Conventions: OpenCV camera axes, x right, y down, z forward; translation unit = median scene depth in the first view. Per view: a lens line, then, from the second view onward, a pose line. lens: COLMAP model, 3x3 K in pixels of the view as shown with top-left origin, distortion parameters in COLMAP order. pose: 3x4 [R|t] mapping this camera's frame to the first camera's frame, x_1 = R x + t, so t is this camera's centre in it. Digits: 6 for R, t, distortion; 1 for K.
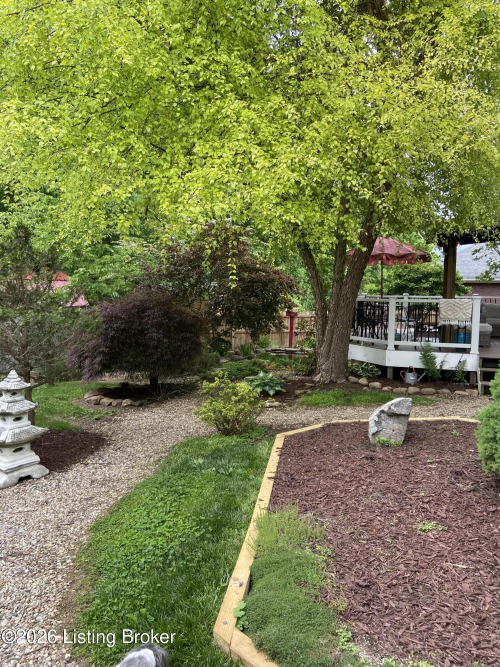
lens RADIAL K [[498.0, 0, 250.0], [0, 498.0, 333.5], [0, 0, 1]] dist [0.108221, -0.133776]
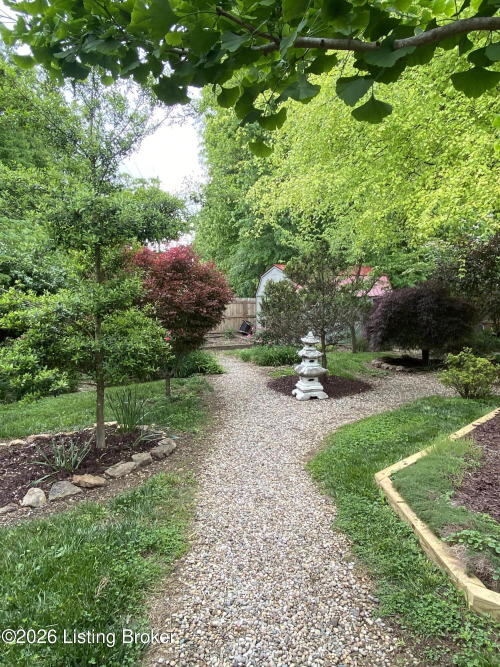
lens RADIAL K [[422.4, 0, 250.0], [0, 422.4, 333.5], [0, 0, 1]] dist [-0.000012, -0.000094]
pose [[0.786113, 0.065264, -0.614628, 0.117359], [-0.046082, 0.997831, 0.047015, 0.013449], [0.616363, -0.008636, 0.787415, -0.104917]]
